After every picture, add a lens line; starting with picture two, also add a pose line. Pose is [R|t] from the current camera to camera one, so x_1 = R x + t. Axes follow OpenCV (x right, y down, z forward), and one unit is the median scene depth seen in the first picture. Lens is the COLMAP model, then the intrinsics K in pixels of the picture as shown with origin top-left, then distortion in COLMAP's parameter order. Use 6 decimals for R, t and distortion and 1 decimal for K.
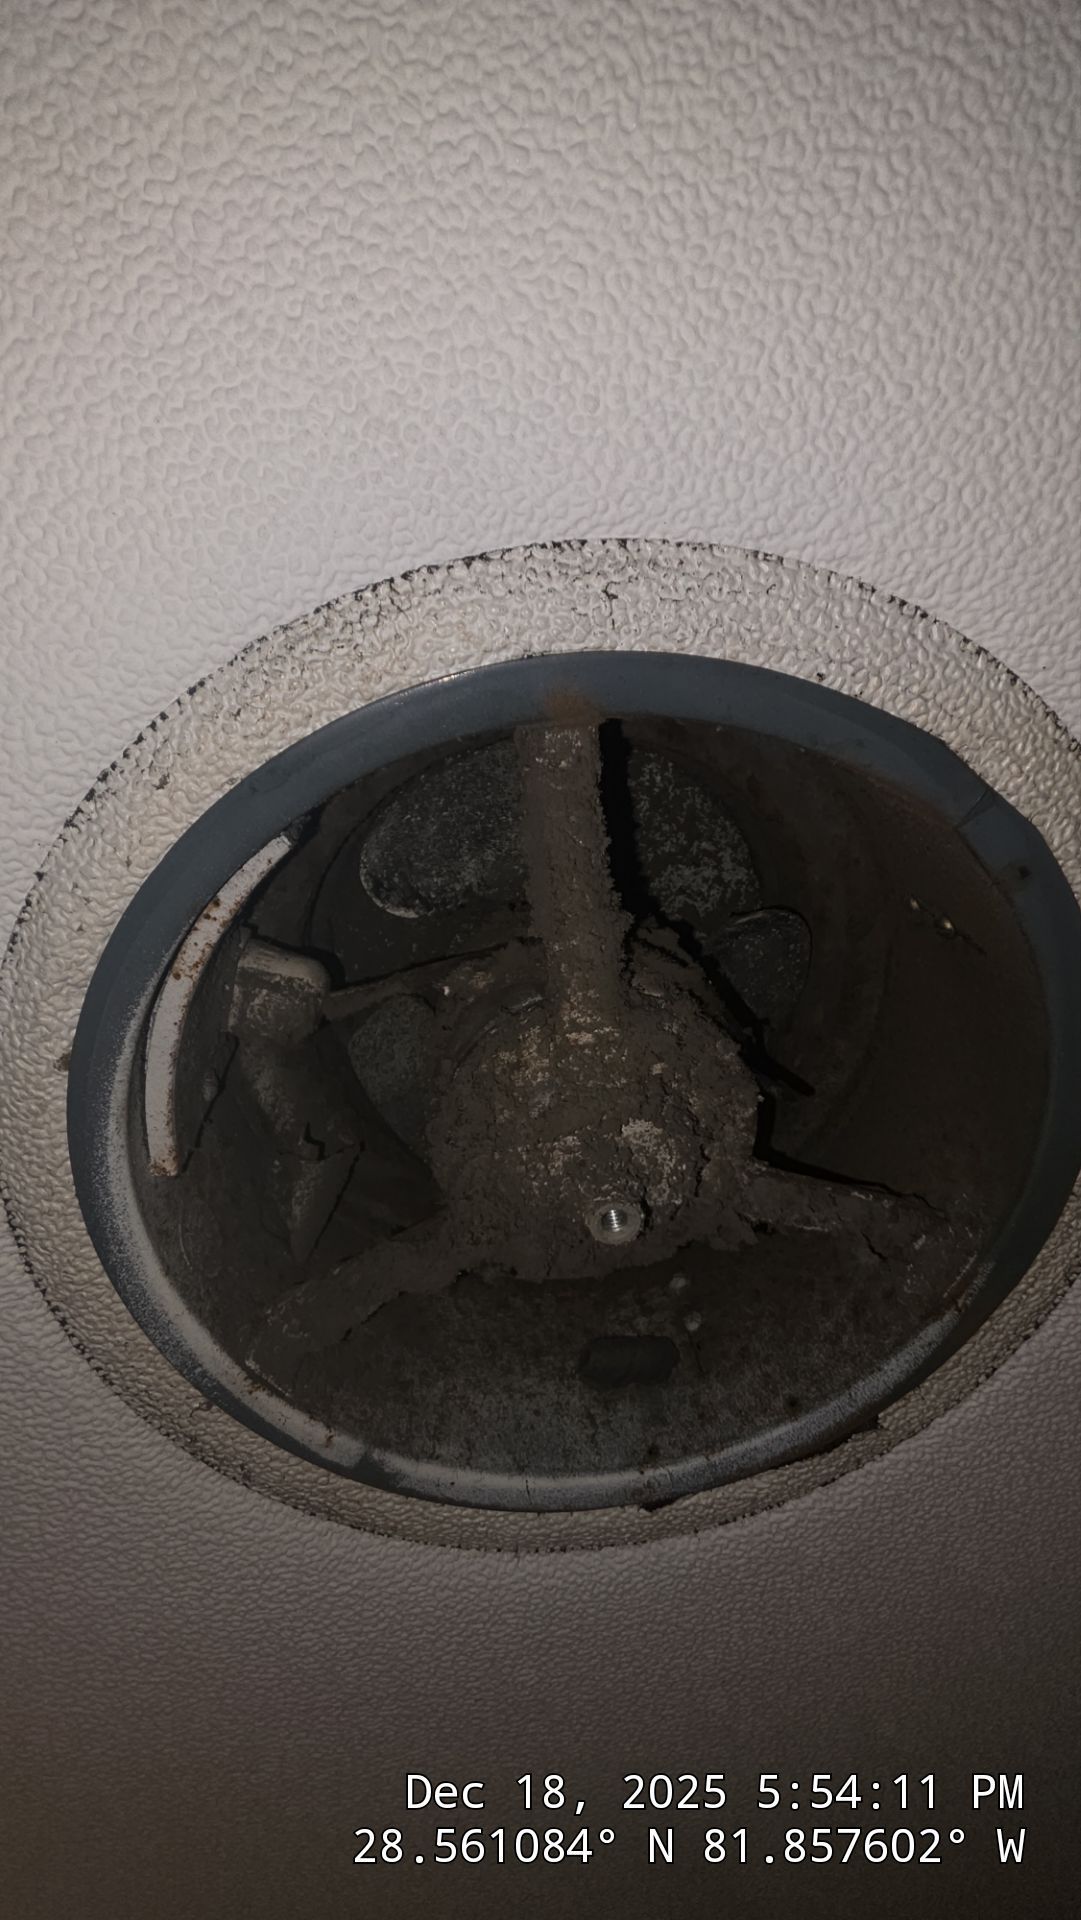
lens RADIAL K [[931.0, 0, 540.5], [0, 931.0, 960.0], [0, 0, 1]] dist [0.000276, -0.001239]
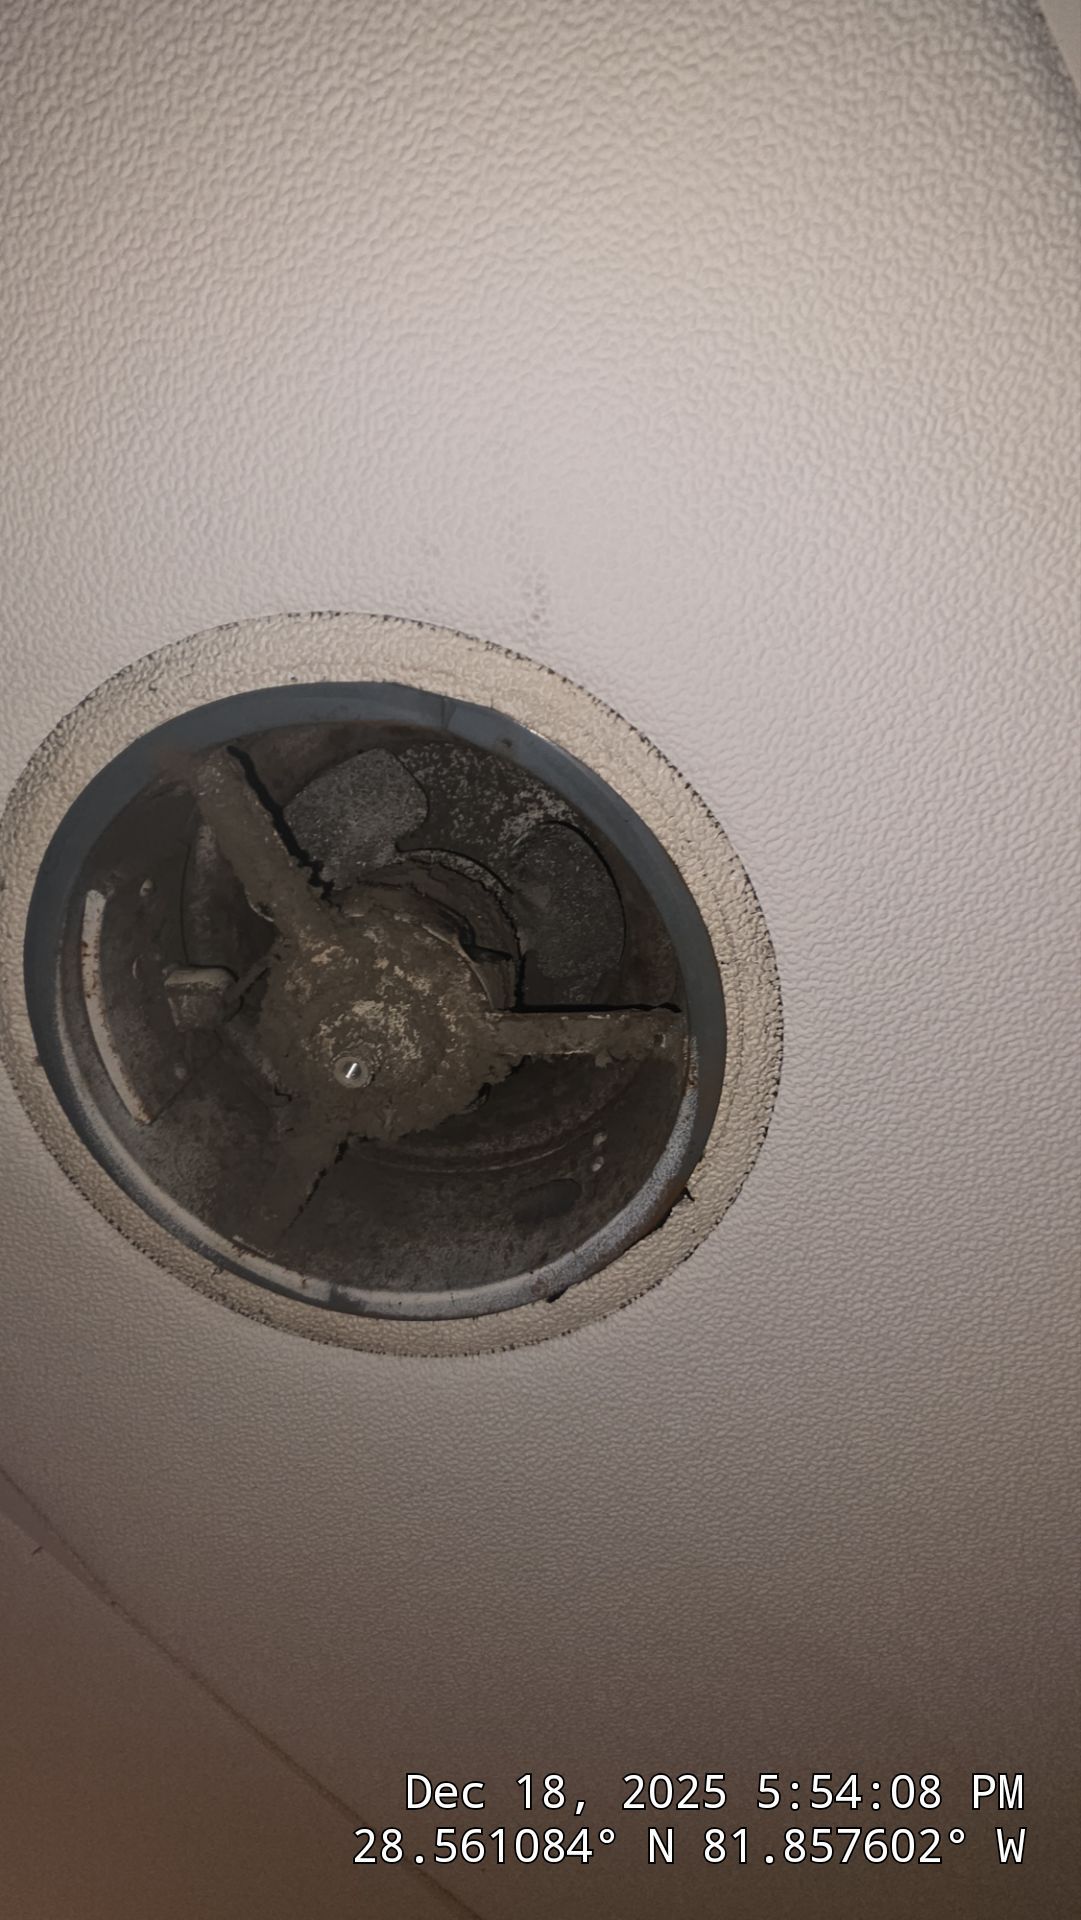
lens RADIAL K [[928.0, 0, 536.8], [0, 928.0, 963.7], [0, 0, 1]] dist [0.000664, 0.000332]
pose [[0.893195, -0.299230, -0.335654, 0.879558], [0.287110, 0.953989, -0.086449, 0.331303], [0.346079, -0.019154, 0.938010, -0.256973]]
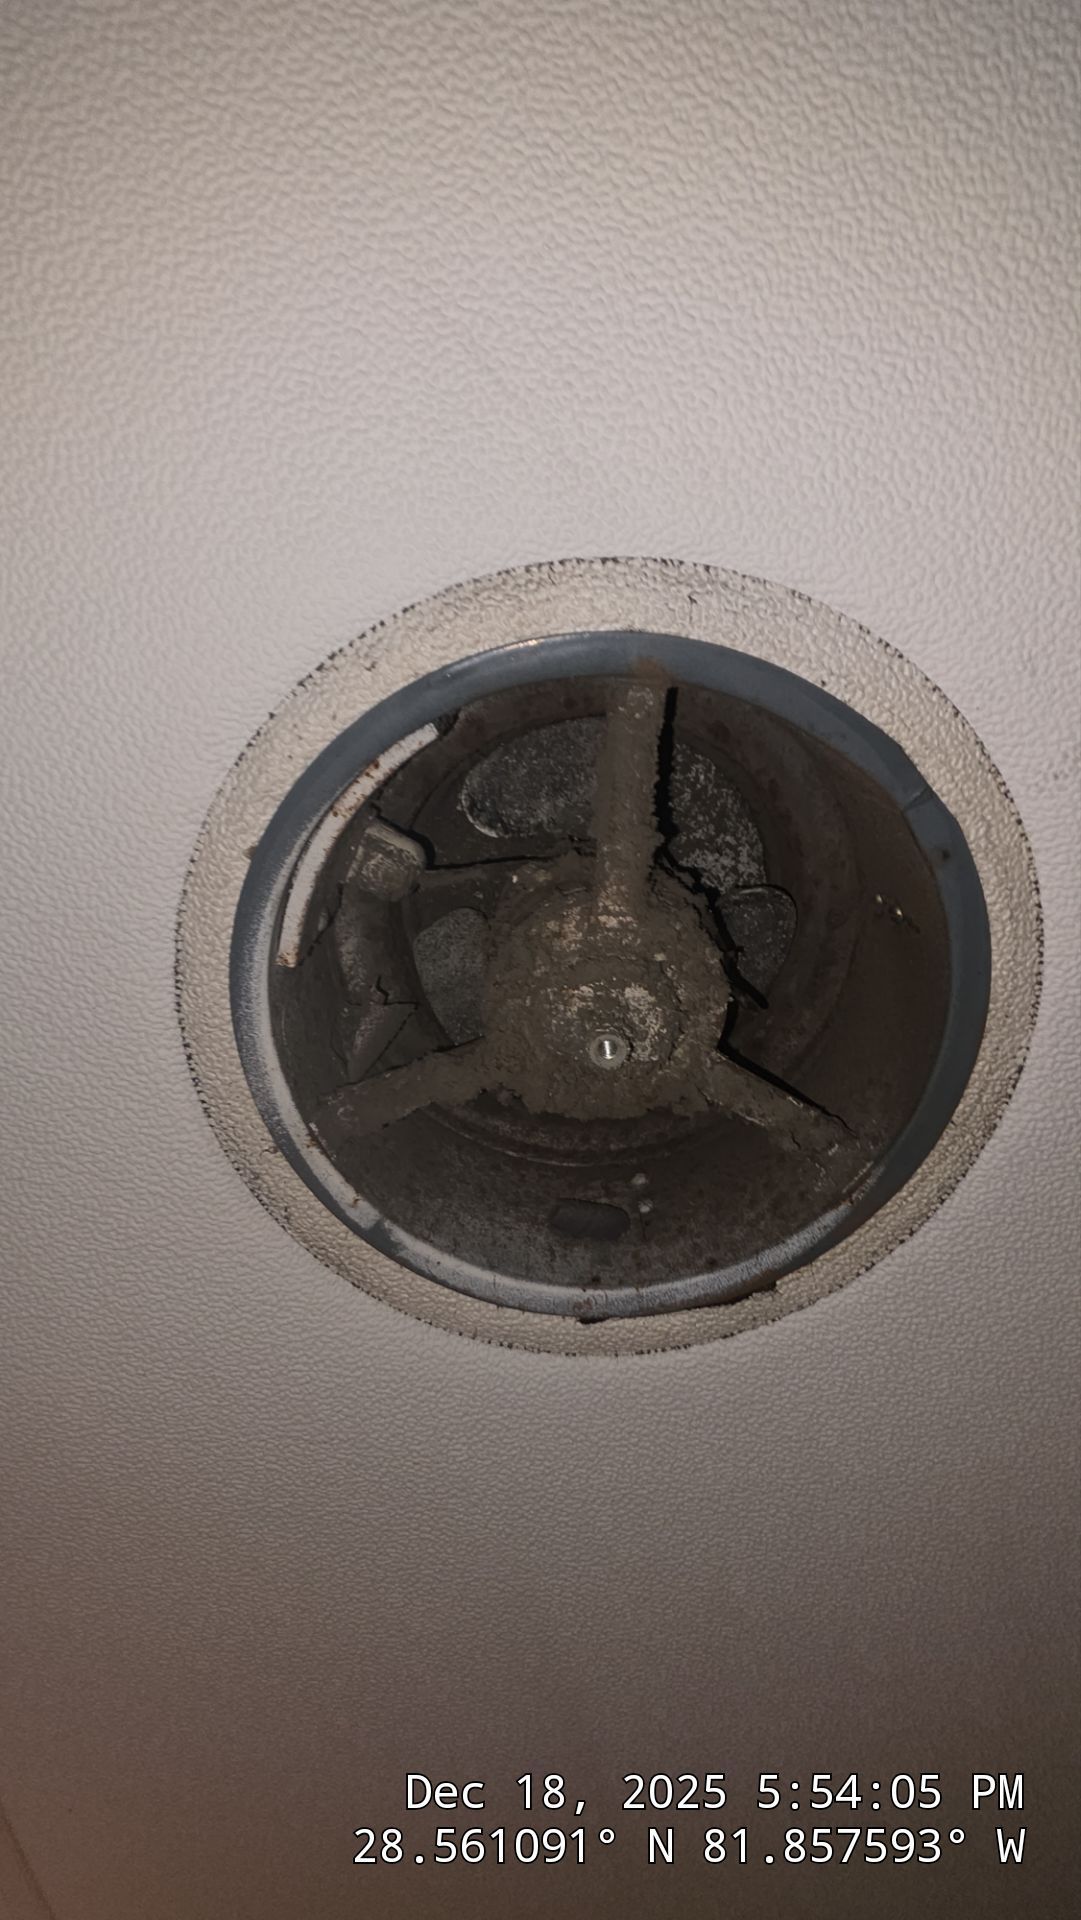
lens RADIAL K [[928.0, 0, 536.8], [0, 928.0, 963.7], [0, 0, 1]] dist [0.000664, 0.000332]
pose [[0.979697, 0.198474, -0.028332, -0.009651], [-0.199662, 0.978677, -0.048228, 0.244924], [0.018156, 0.052905, 0.998434, -0.376517]]
